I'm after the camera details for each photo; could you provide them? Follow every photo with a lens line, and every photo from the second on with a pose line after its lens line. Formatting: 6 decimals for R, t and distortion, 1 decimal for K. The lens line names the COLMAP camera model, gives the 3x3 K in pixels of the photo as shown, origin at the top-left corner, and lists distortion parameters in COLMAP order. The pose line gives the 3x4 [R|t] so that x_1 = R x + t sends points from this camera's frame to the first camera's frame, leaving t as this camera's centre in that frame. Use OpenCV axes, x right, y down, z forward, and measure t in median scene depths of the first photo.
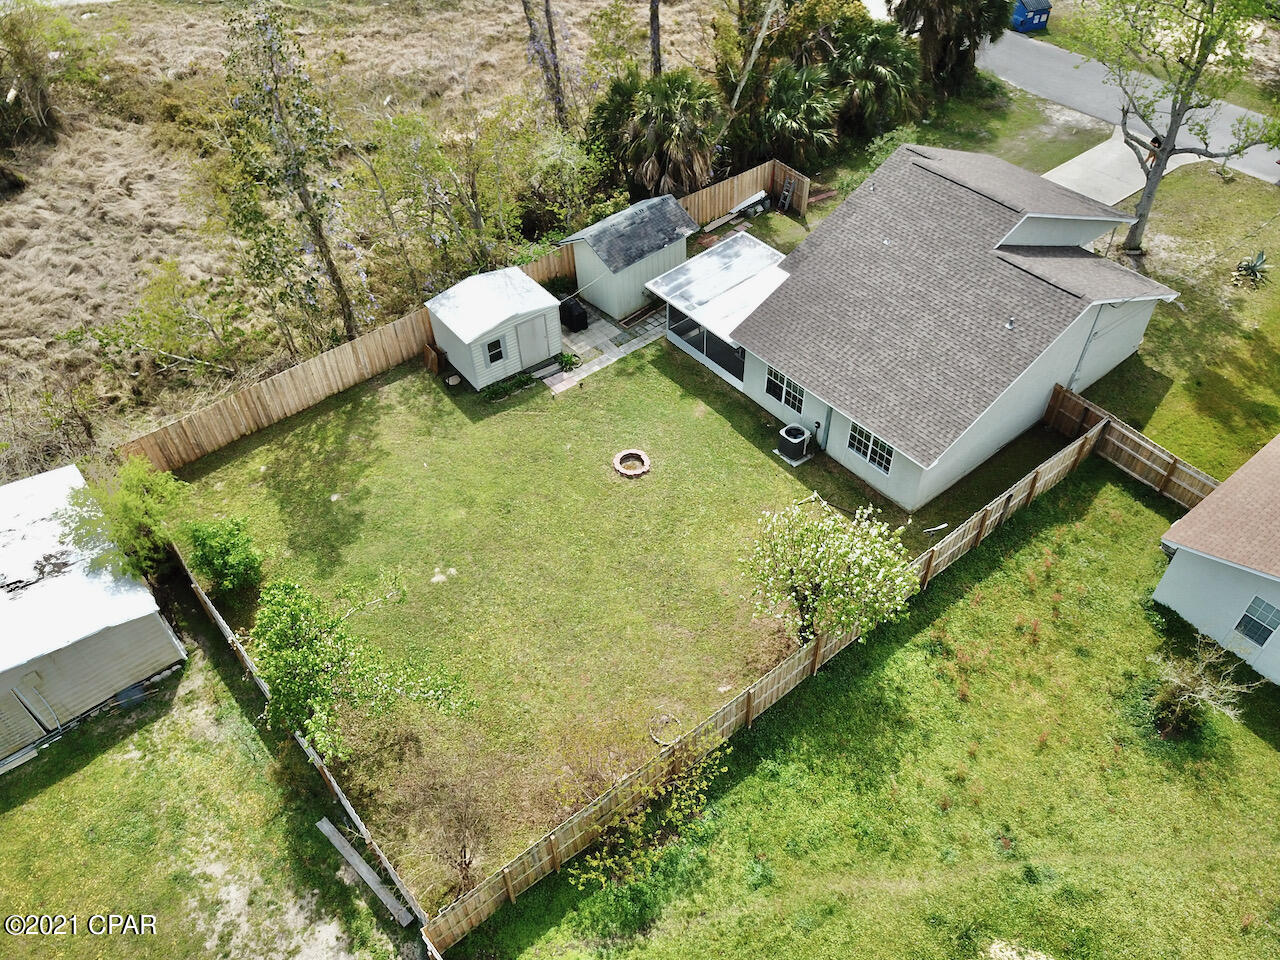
lens RADIAL K [[966.2, 0, 638.3], [0, 966.2, 500.4], [0, 0, 1]] dist [0.001154, -0.005587]
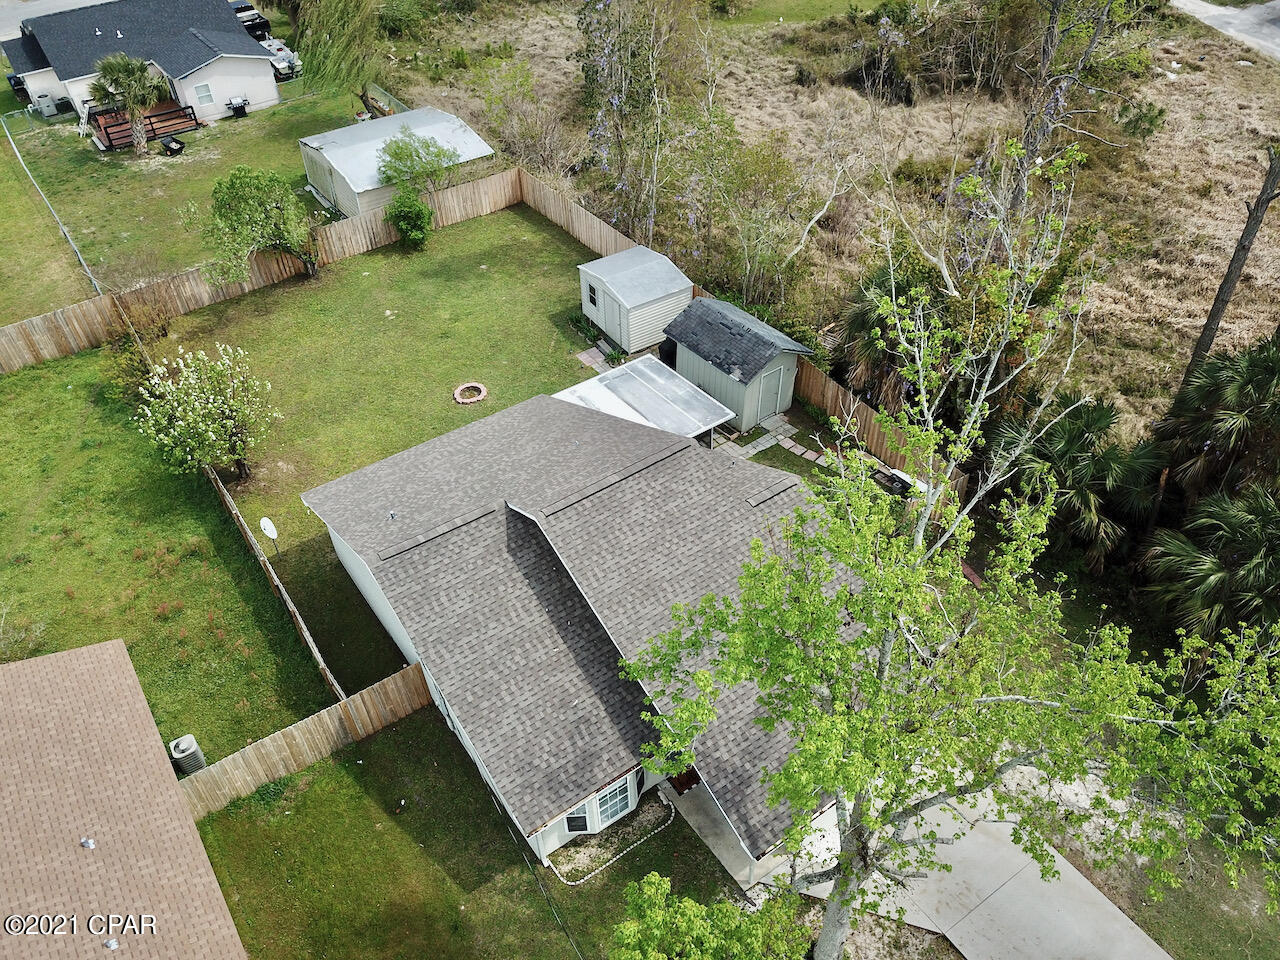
lens RADIAL K [[981.3, 0, 642.3], [0, 981.3, 486.5], [0, 0, 1]] dist [0.007741, -0.004252]
pose [[-0.067434, 0.683430, -0.726895, 0.859277], [-0.700232, 0.486563, 0.522428, -0.702068], [0.710723, 0.544225, 0.445749, 0.651348]]
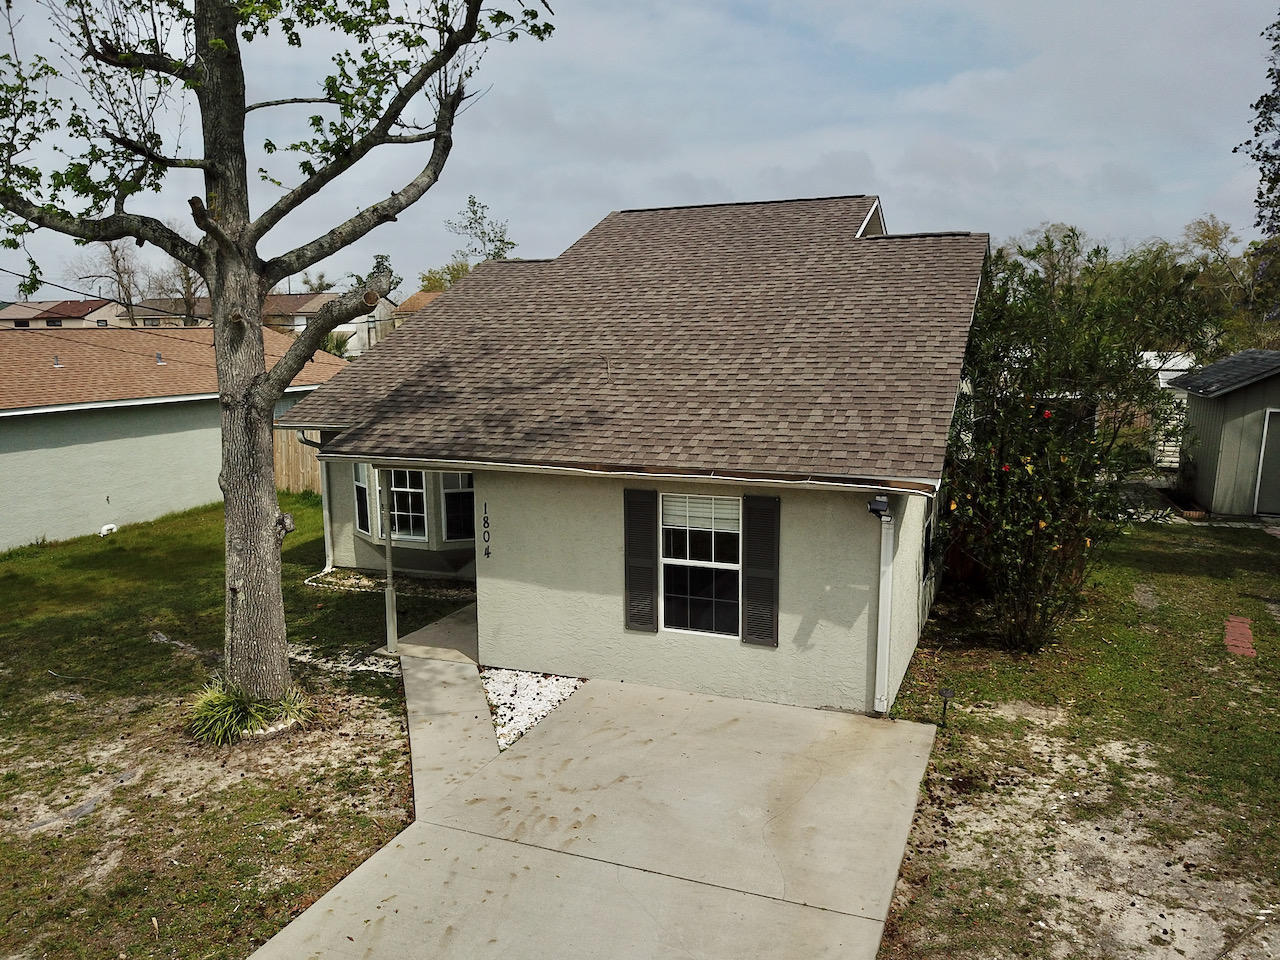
lens RADIAL K [[988.4, 0, 640.0], [0, 988.4, 480.0], [0, 0, 1]] dist [-0.003108, 0.004281]
pose [[-0.872995, 0.103837, -0.476548, 0.634129], [-0.333692, 0.585438, 0.738858, -0.594787], [0.355710, 0.804040, -0.476435, 1.302022]]
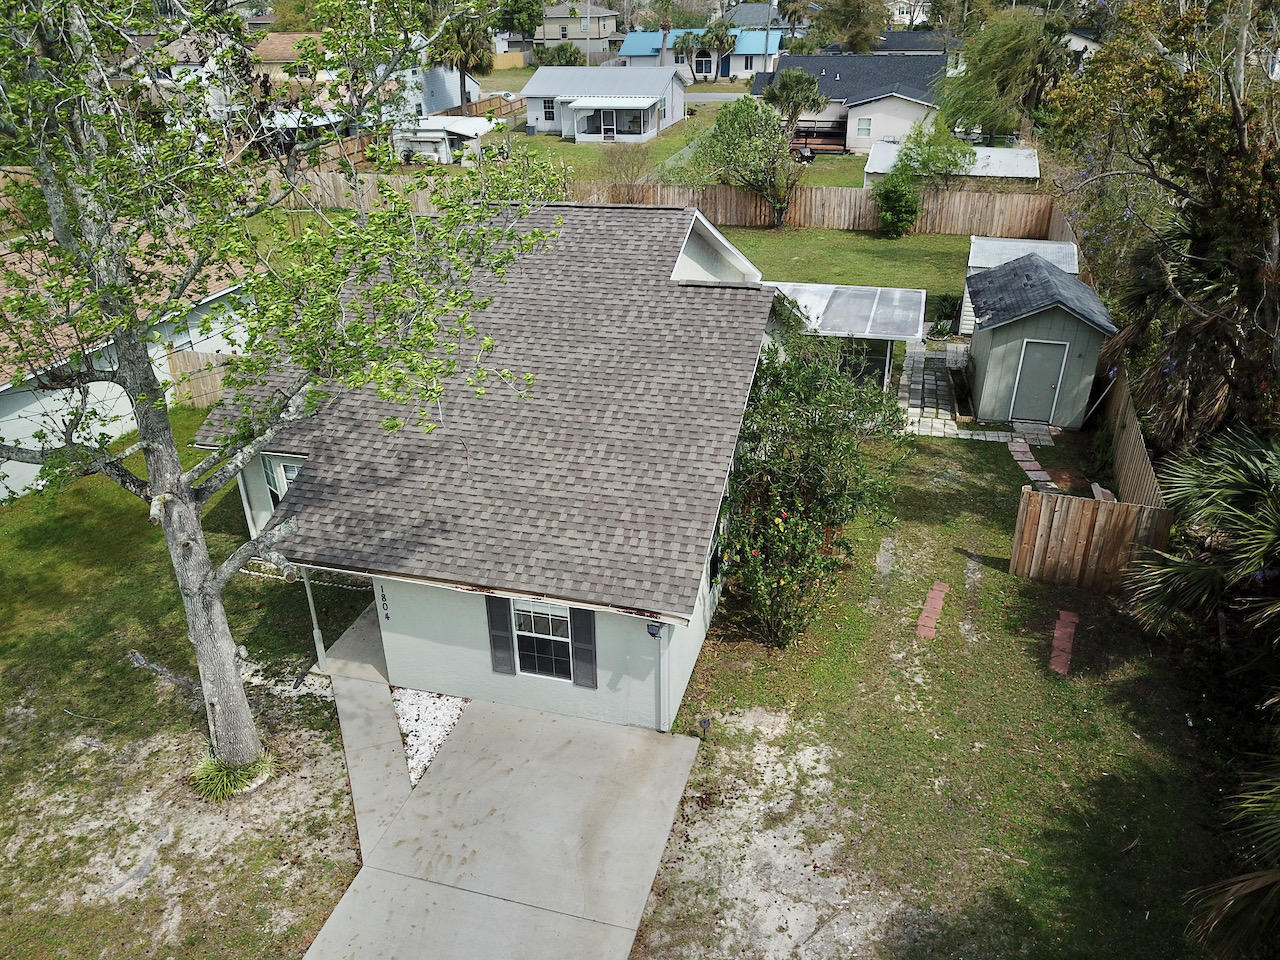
lens RADIAL K [[997.6, 0, 640.3], [0, 997.6, 463.8], [0, 0, 1]] dist [0.006012, -0.002837]
pose [[-0.816203, 0.287035, -0.501421, 0.638207], [-0.391501, 0.363477, 0.845347, -0.773405], [0.424899, 0.886282, -0.184297, 1.217586]]
